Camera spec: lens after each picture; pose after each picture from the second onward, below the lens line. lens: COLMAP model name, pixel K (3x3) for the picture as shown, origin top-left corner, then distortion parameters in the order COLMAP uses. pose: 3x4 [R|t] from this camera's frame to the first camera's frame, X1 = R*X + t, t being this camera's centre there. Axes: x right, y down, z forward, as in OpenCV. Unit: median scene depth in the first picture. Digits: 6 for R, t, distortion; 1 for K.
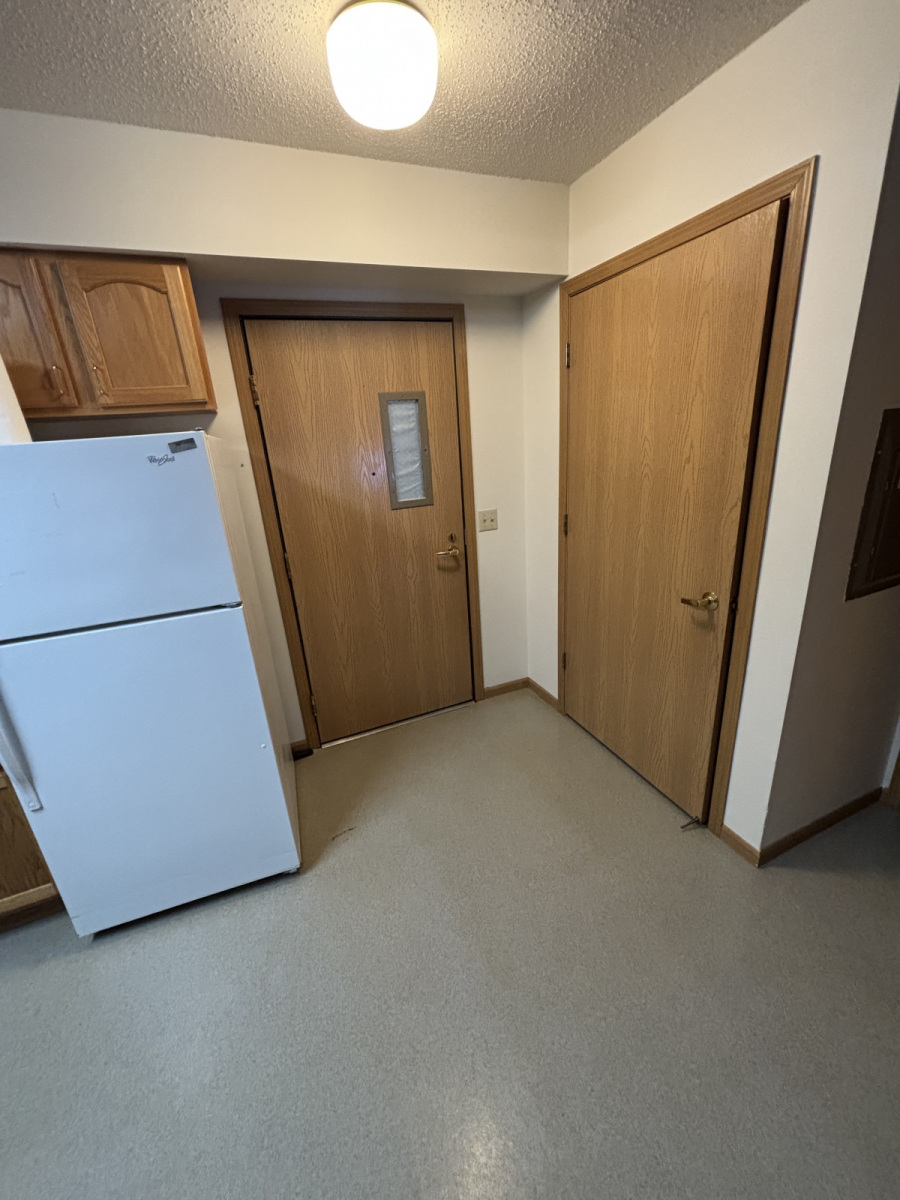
lens RADIAL K [[484.3, 0, 449.5], [0, 484.3, 601.8], [0, 0, 1]] dist [0.004769, 0.000423]
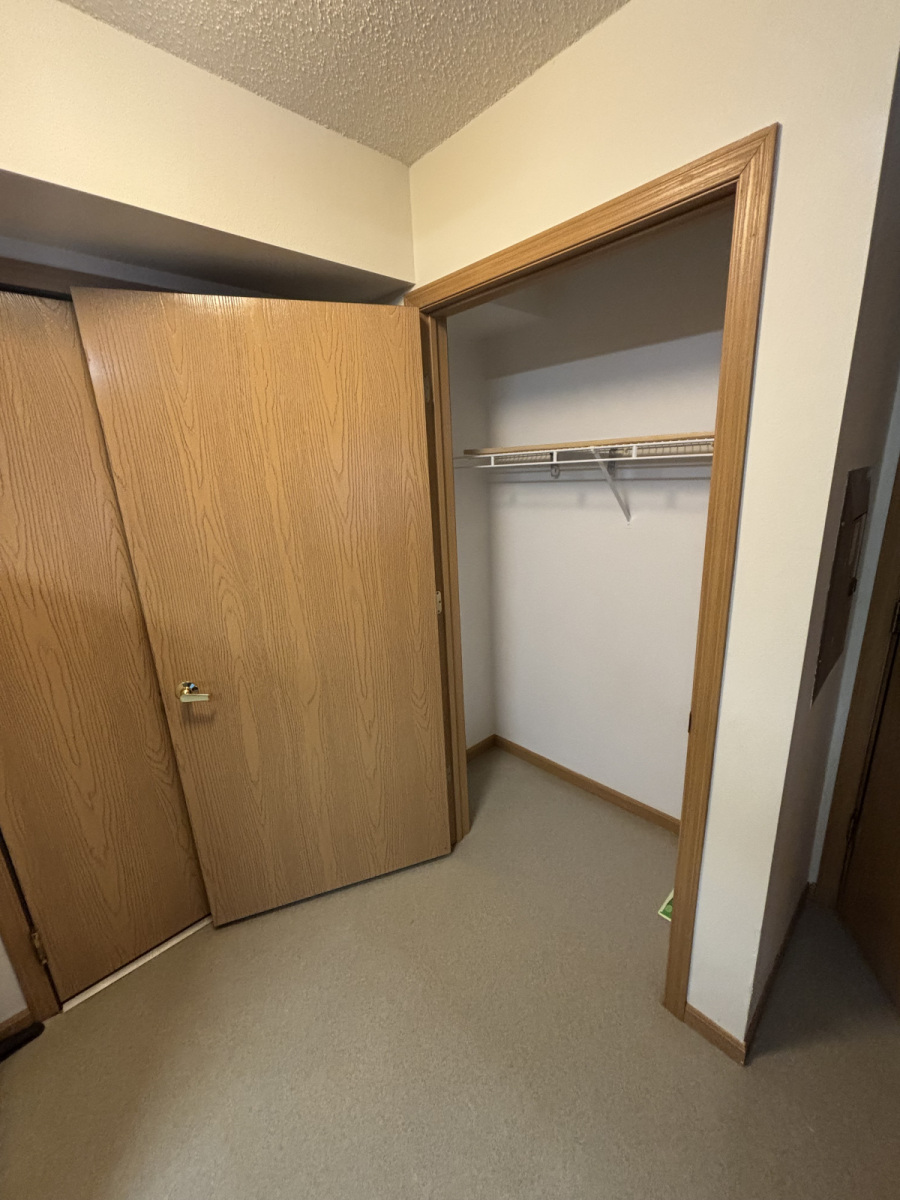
lens RADIAL K [[484.3, 0, 447.5], [0, 484.3, 598.5], [0, 0, 1]] dist [0.004769, 0.000423]
pose [[0.939974, -0.067253, 0.334553, 0.008212], [0.096547, 0.992743, -0.071700, -0.137012], [-0.327303, 0.099696, 0.939646, 0.344449]]
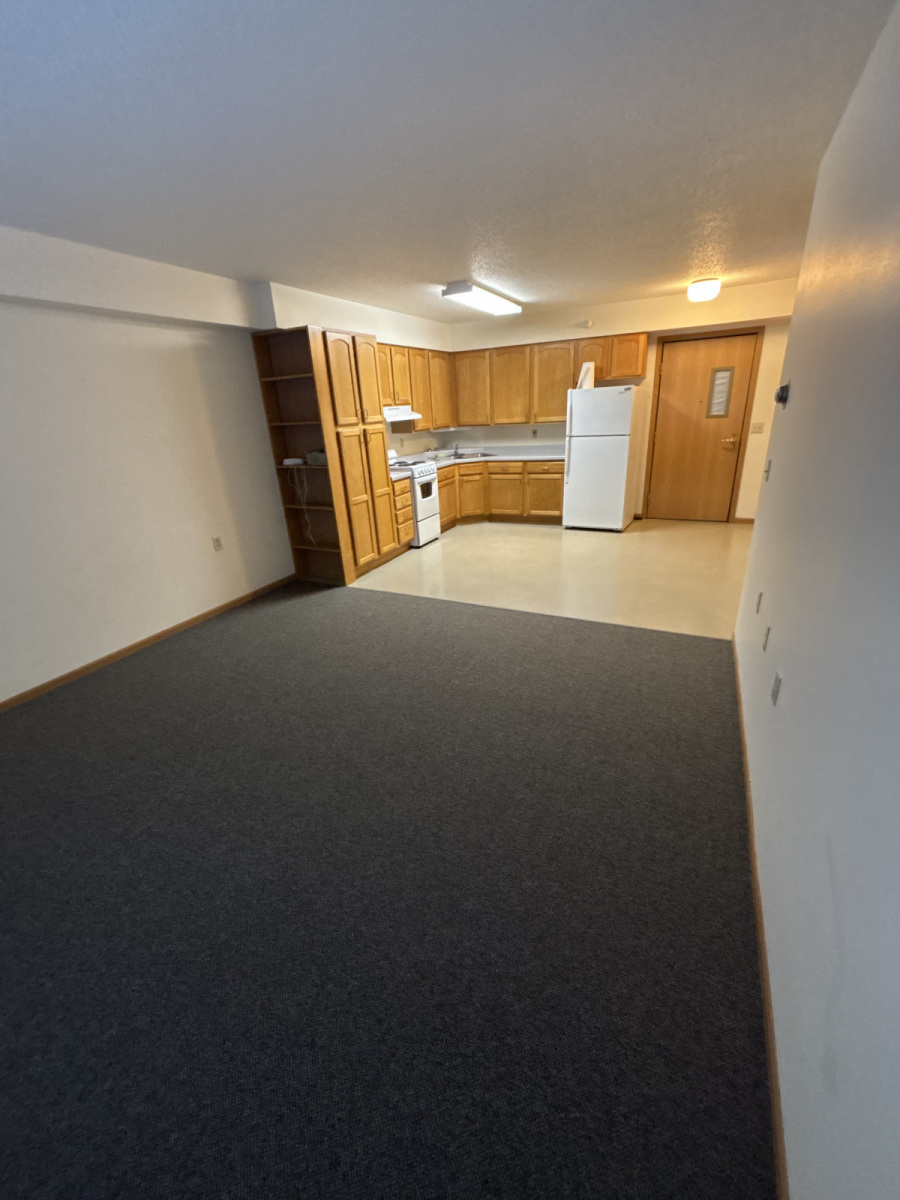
lens RADIAL K [[484.3, 0, 450.6], [0, 484.3, 596.8], [0, 0, 1]] dist [0.004769, 0.000423]
pose [[0.661834, 0.314054, -0.680695, 1.155686], [-0.240642, 0.948966, 0.203852, 0.556063], [0.709976, 0.028888, 0.703633, -1.858753]]
